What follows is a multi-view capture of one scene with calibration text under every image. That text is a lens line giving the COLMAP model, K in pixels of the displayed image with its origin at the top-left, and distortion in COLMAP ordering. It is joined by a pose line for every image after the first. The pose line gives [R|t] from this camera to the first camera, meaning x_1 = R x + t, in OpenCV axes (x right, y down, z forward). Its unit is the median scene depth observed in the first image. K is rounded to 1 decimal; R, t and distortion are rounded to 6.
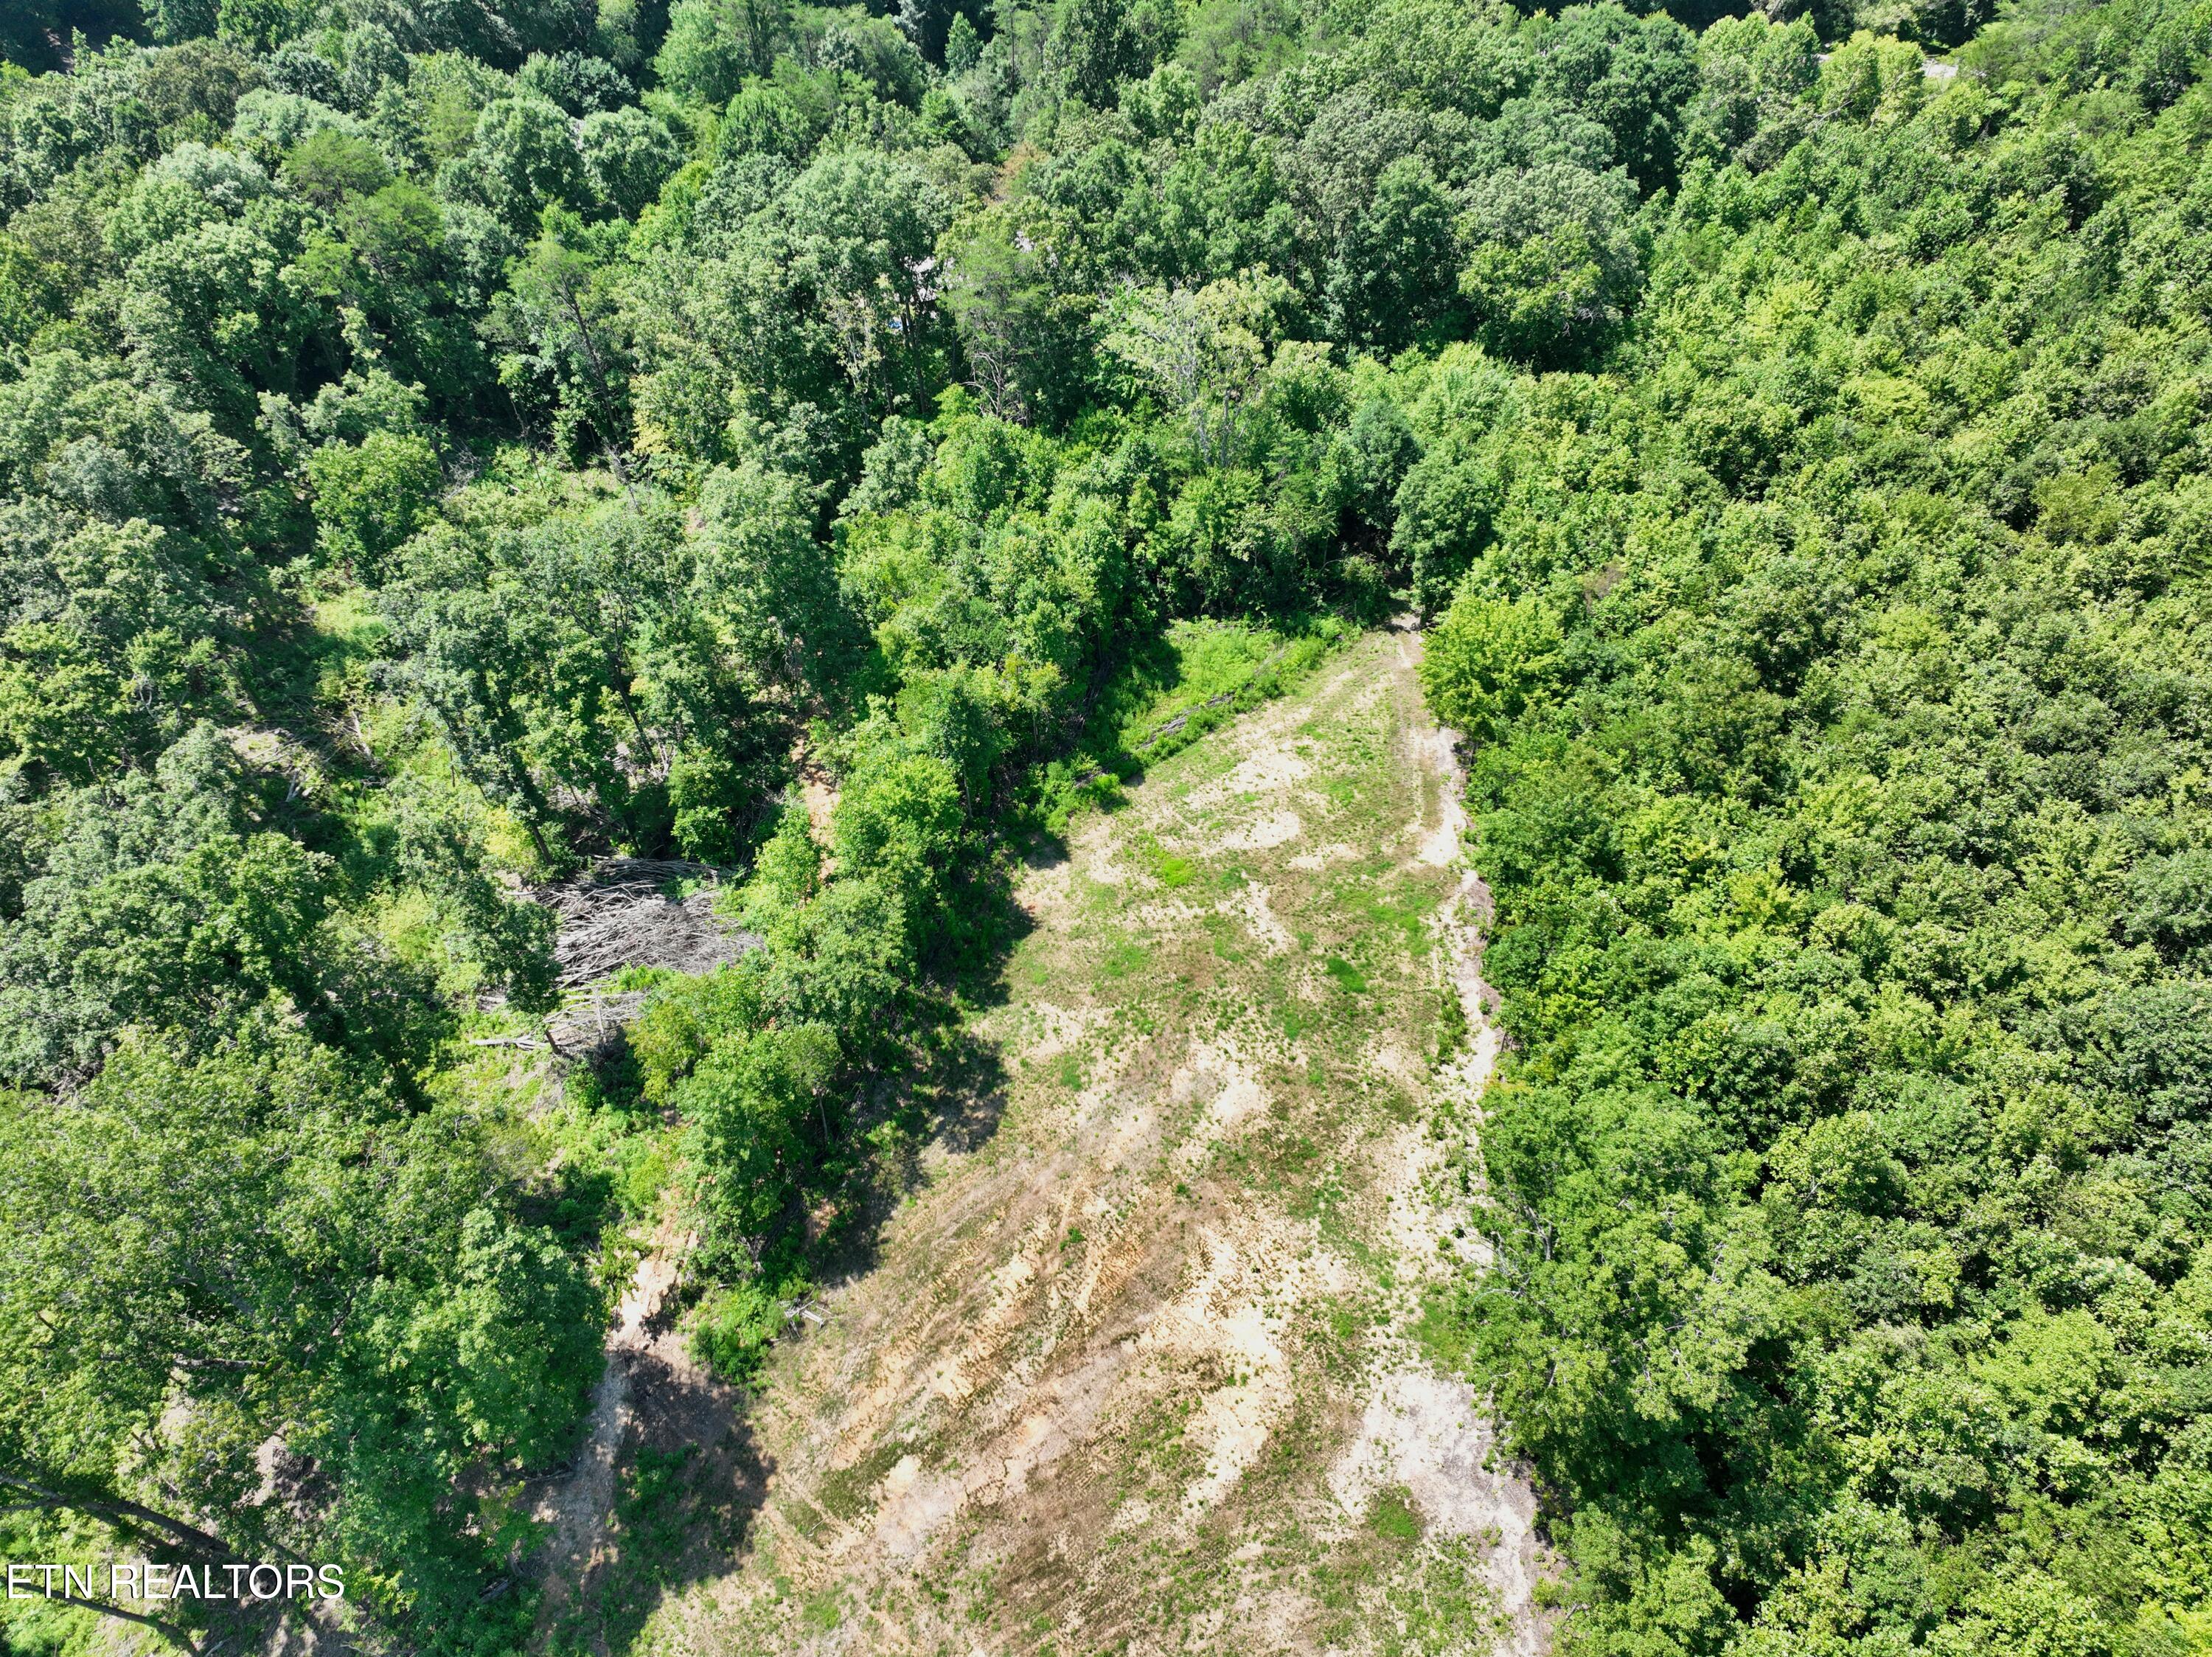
lens RADIAL K [[1552.6, 0, 1109.1], [0, 1552.6, 822.3], [0, 0, 1]] dist [0.004784, 0.010637]
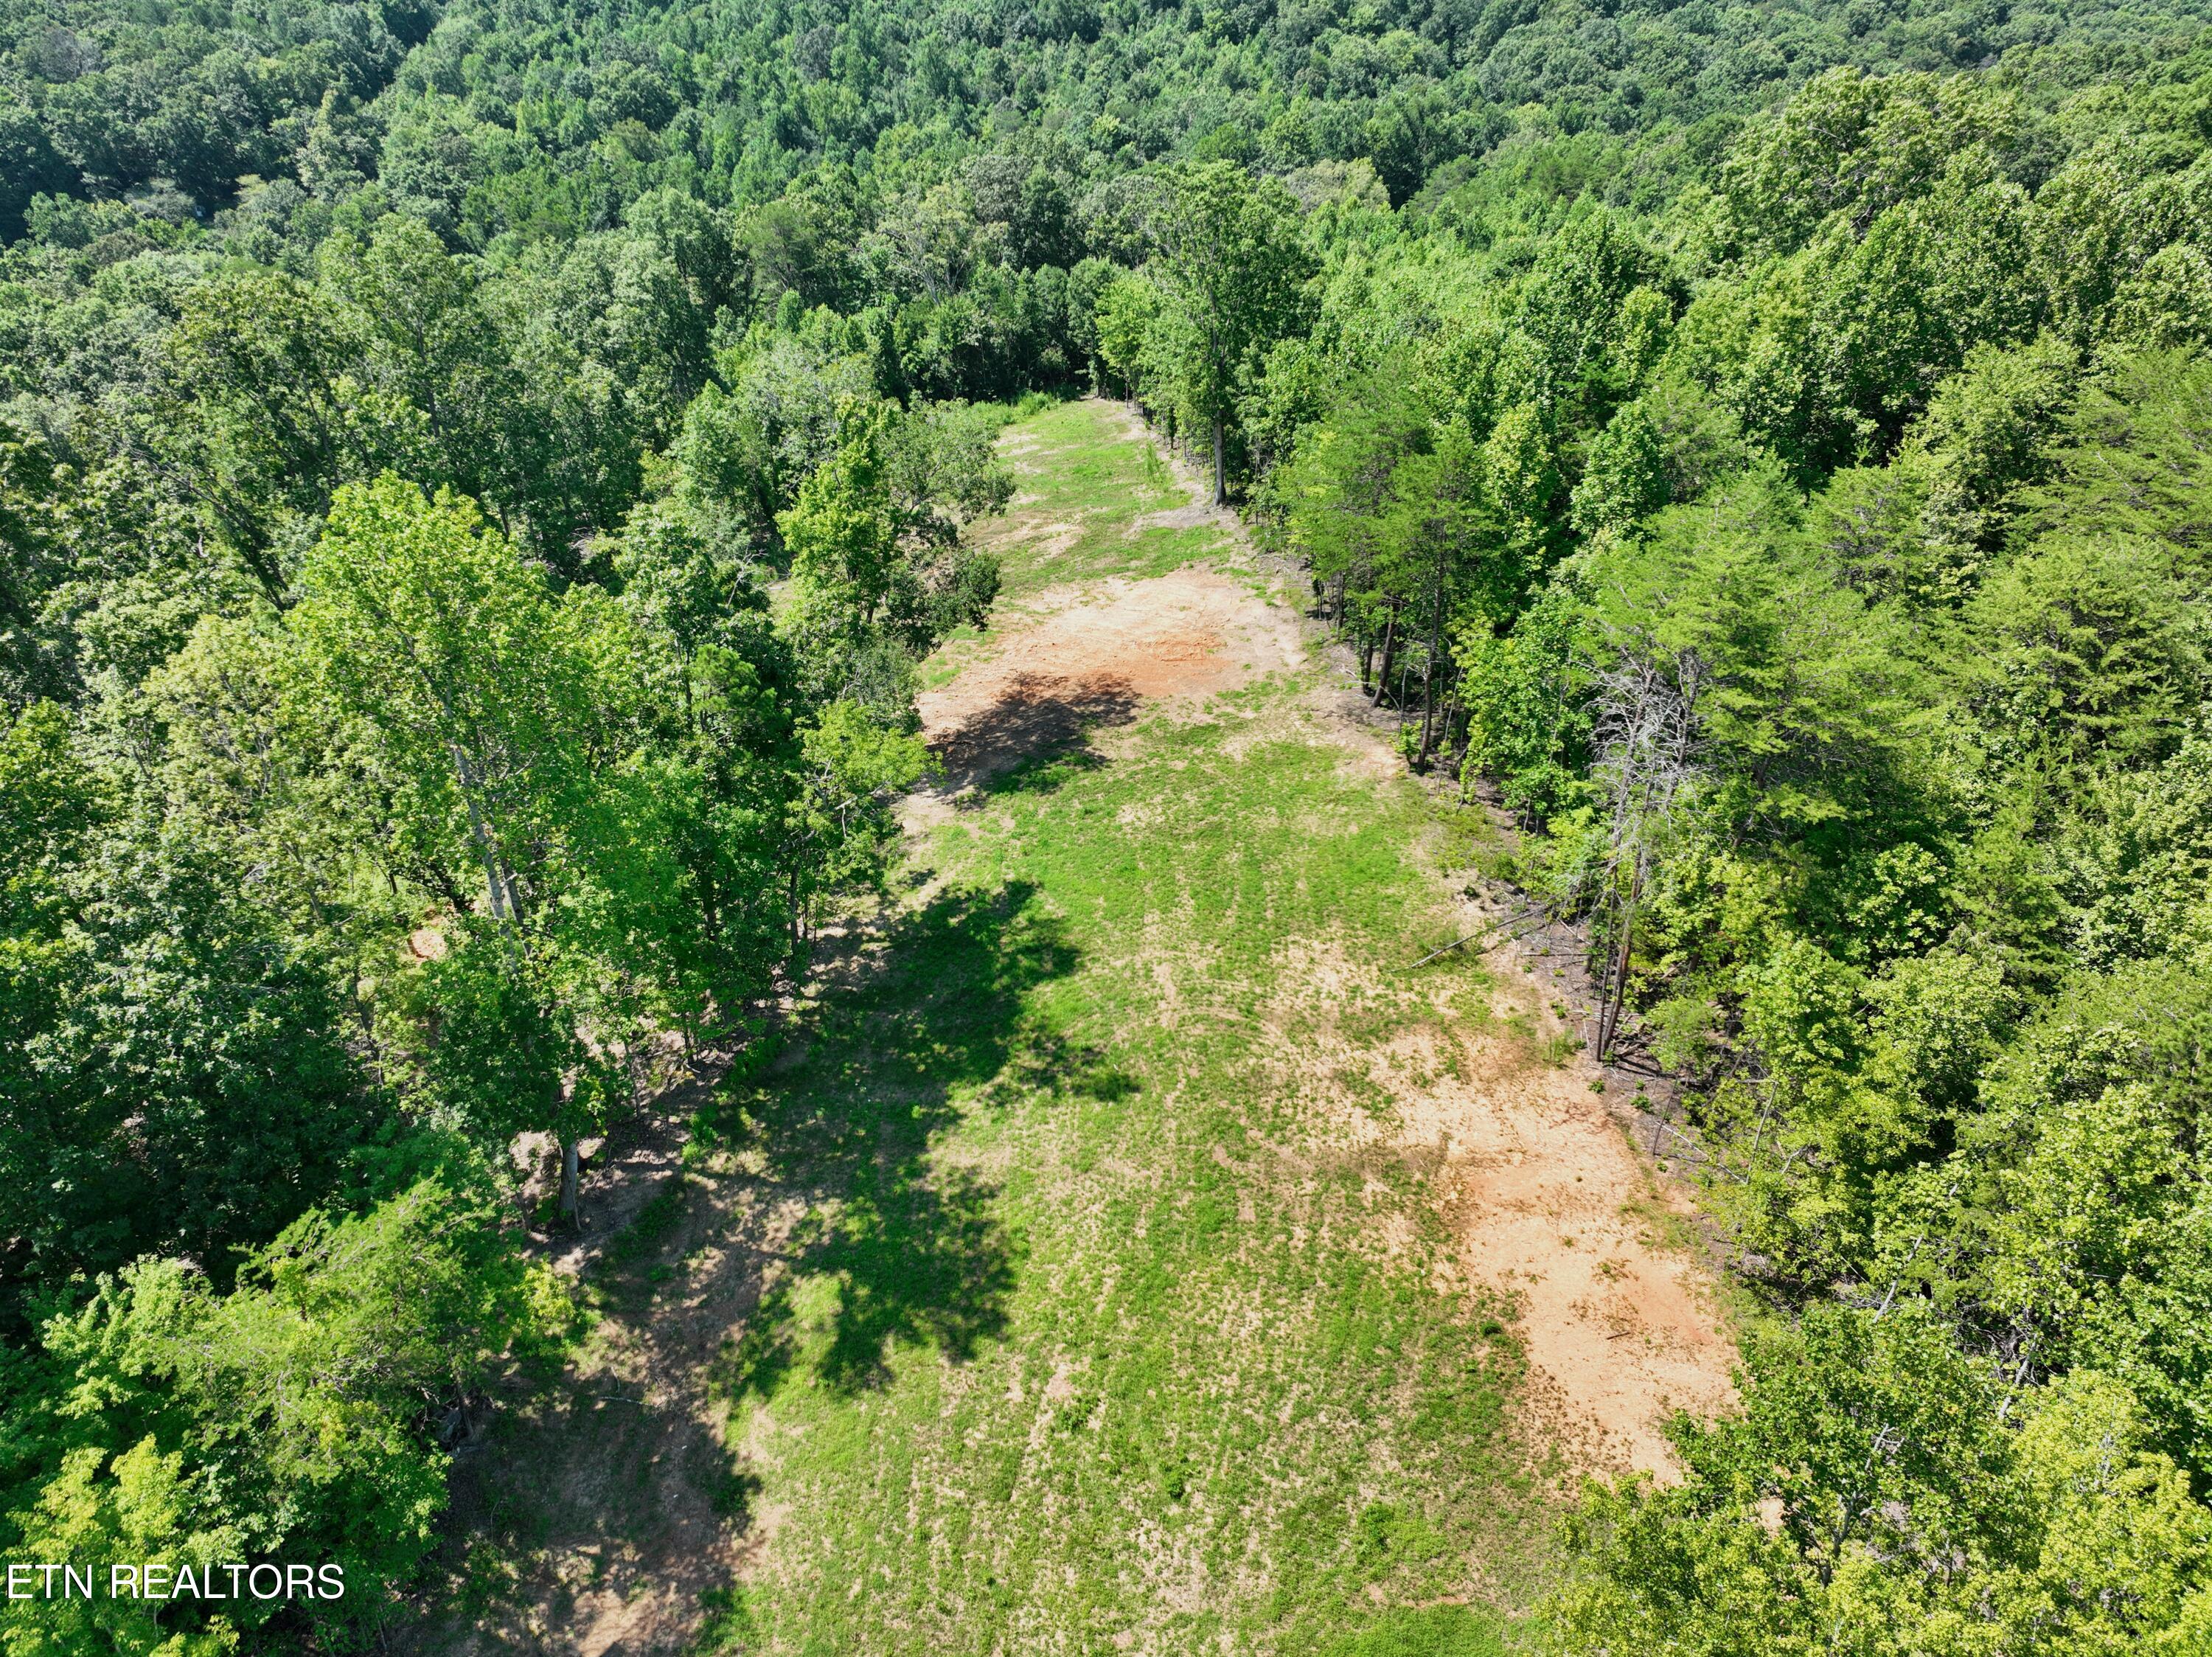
lens RADIAL K [[1556.1, 0, 1108.4], [0, 1556.1, 825.0], [0, 0, 1]] dist [0.000609, 0.016404]
pose [[0.972121, -0.126601, 0.197365, -0.165532], [0.183392, 0.935006, -0.303532, 0.855538], [-0.146109, 0.331265, 0.932157, -0.312391]]
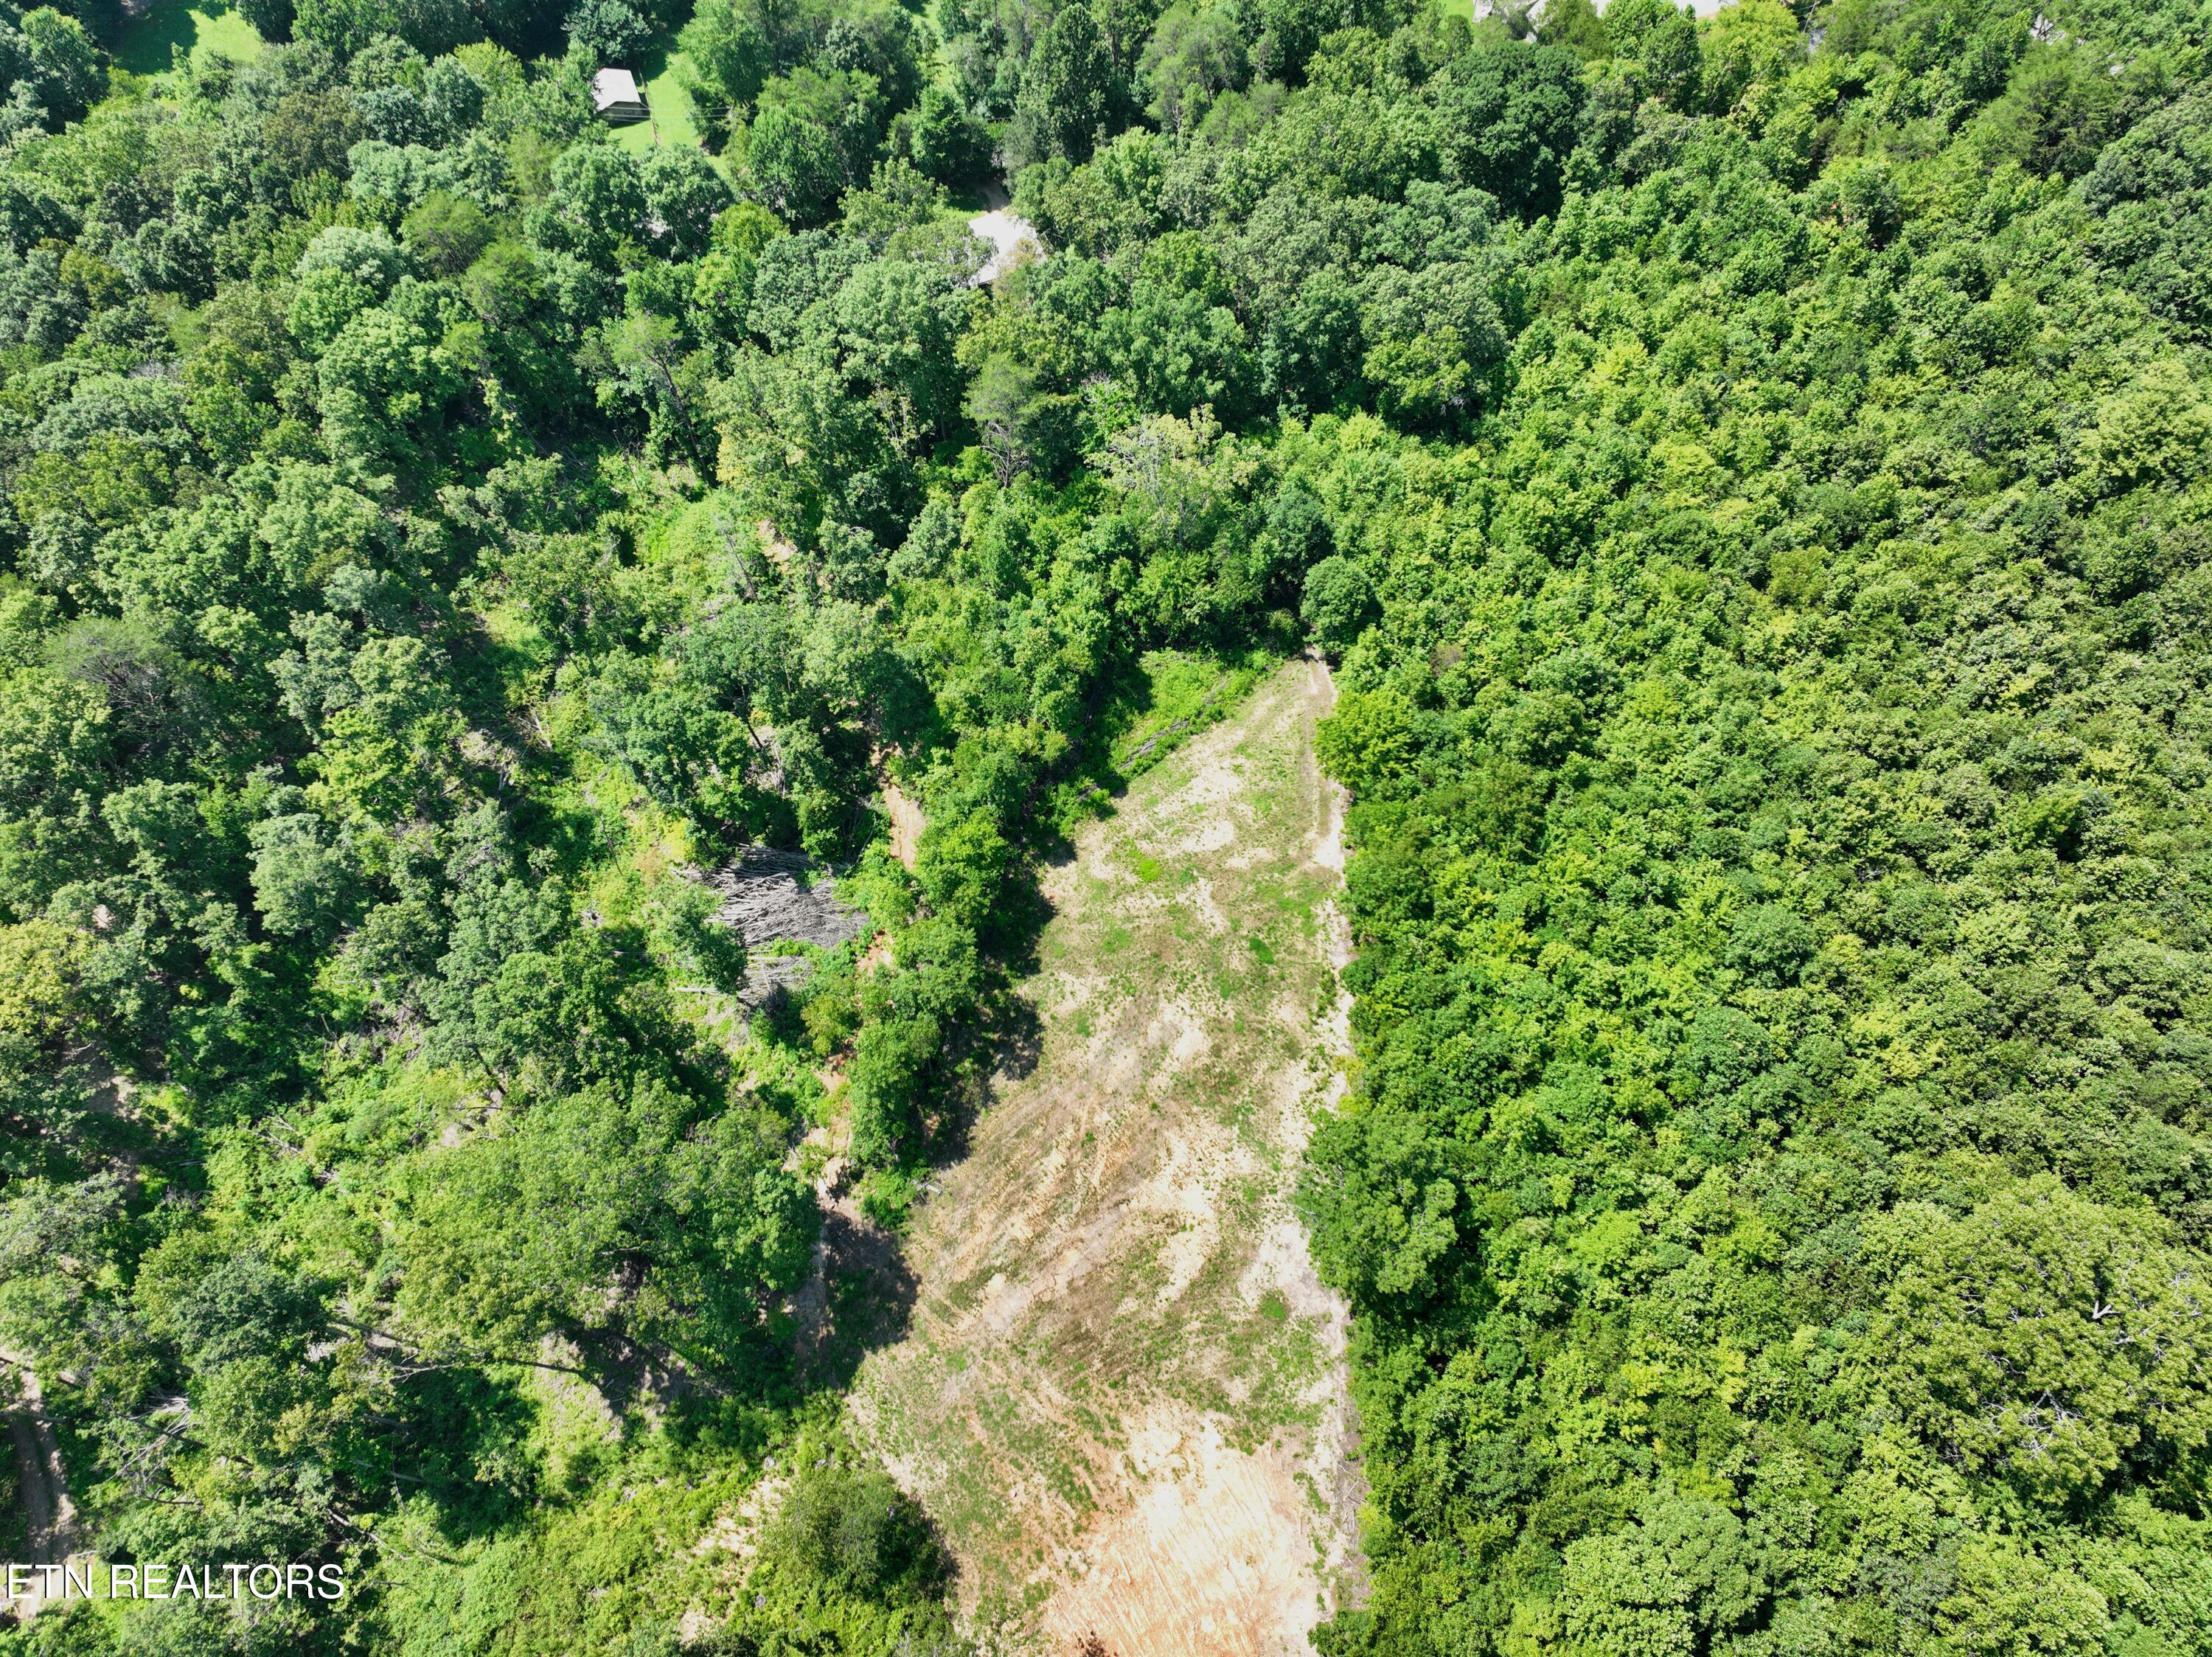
lens RADIAL K [[1537.6, 0, 1113.6], [0, 1537.6, 825.2], [0, 0, 1]] dist [0.008299, -0.000383]
pose [[0.999677, -0.021961, 0.012803, -0.008552], [0.018571, 0.974846, 0.222104, -0.341191], [-0.017358, -0.221795, 0.974939, -0.419292]]
